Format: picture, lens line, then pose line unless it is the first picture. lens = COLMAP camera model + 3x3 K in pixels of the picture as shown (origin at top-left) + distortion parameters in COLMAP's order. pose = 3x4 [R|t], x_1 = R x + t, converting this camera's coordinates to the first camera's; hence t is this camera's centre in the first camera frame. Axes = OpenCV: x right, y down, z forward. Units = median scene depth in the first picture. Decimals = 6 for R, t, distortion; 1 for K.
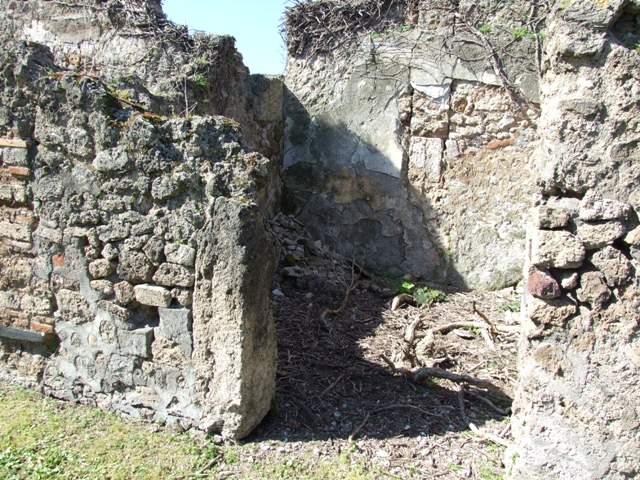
lens RADIAL K [[531.6, 0, 321.3], [0, 531.6, 239.1], [0, 0, 1]] dist [-0.058926, 0.026146]
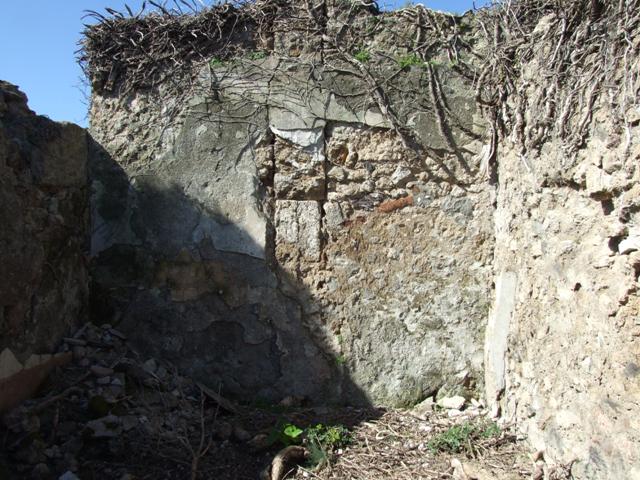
lens RADIAL K [[531.6, 0, 321.2], [0, 531.6, 236.6], [0, 0, 1]] dist [-0.058926, 0.026146]
pose [[0.962922, -0.055878, 0.263928, 0.036671], [0.091484, 0.987980, -0.124603, -0.050588], [-0.253793, 0.144128, 0.956460, 0.308502]]
